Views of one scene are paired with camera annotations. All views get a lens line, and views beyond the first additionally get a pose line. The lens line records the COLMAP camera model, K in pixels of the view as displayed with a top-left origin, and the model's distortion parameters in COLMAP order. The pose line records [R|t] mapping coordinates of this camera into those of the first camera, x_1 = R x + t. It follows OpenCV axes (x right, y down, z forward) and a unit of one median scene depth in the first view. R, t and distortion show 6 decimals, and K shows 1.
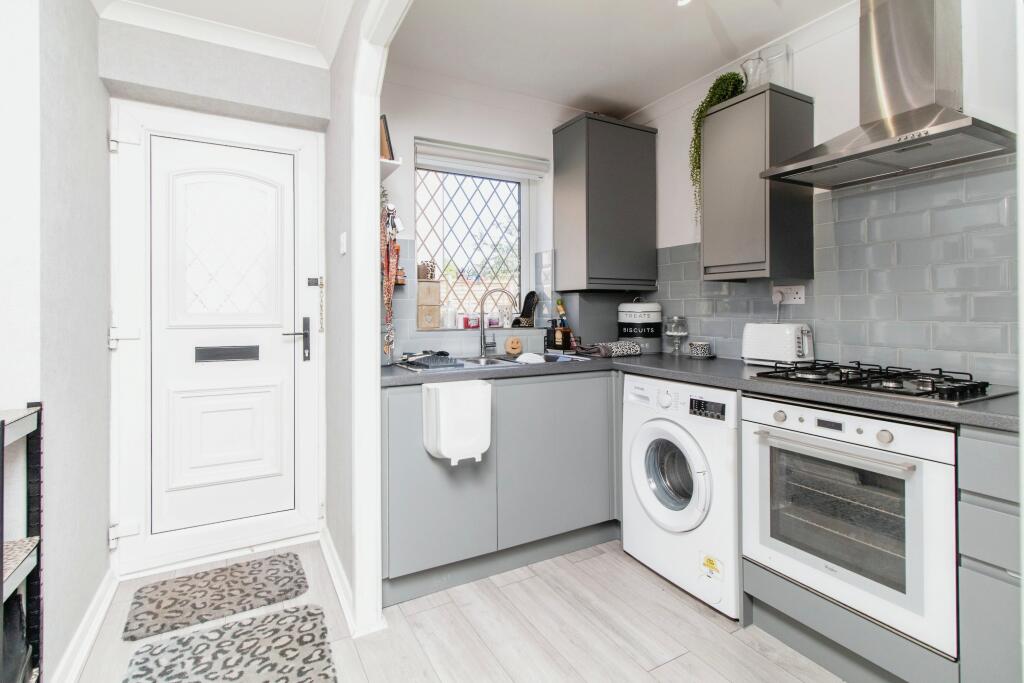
lens RADIAL K [[489.4, 0, 503.6], [0, 489.4, 309.4], [0, 0, 1]] dist [-0.002008, -0.000279]
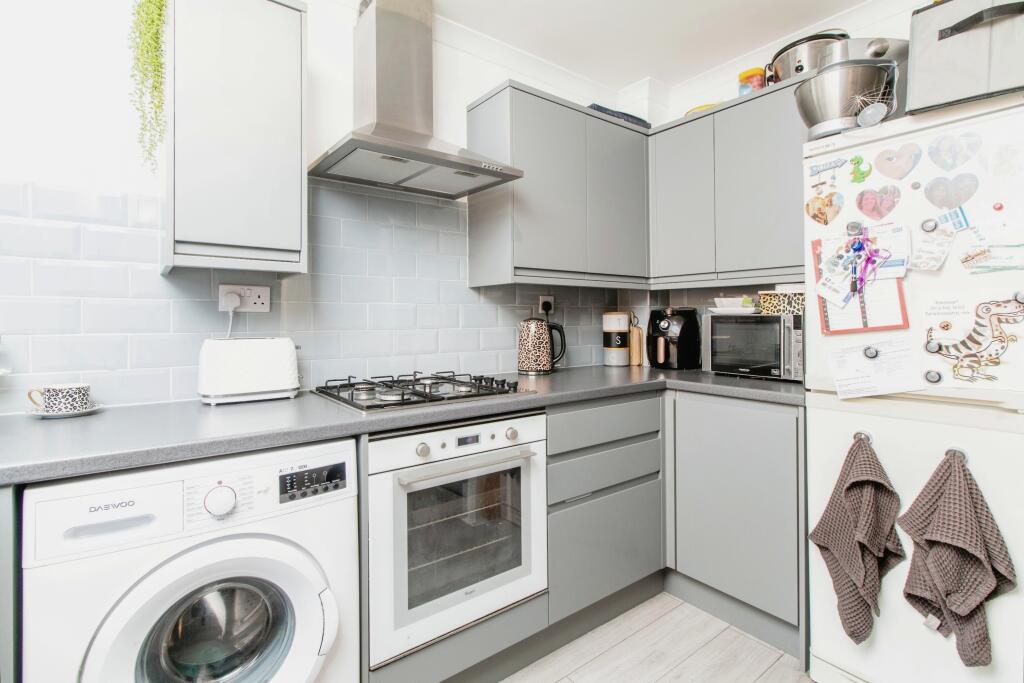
lens RADIAL K [[489.4, 0, 502.2], [0, 489.4, 319.7], [0, 0, 1]] dist [-0.002008, -0.000279]
pose [[-0.156653, 0.003266, 0.987648, -0.240730], [0.001615, 0.999994, -0.003051, 0.004716], [-0.987652, 0.001118, -0.156658, 0.936308]]
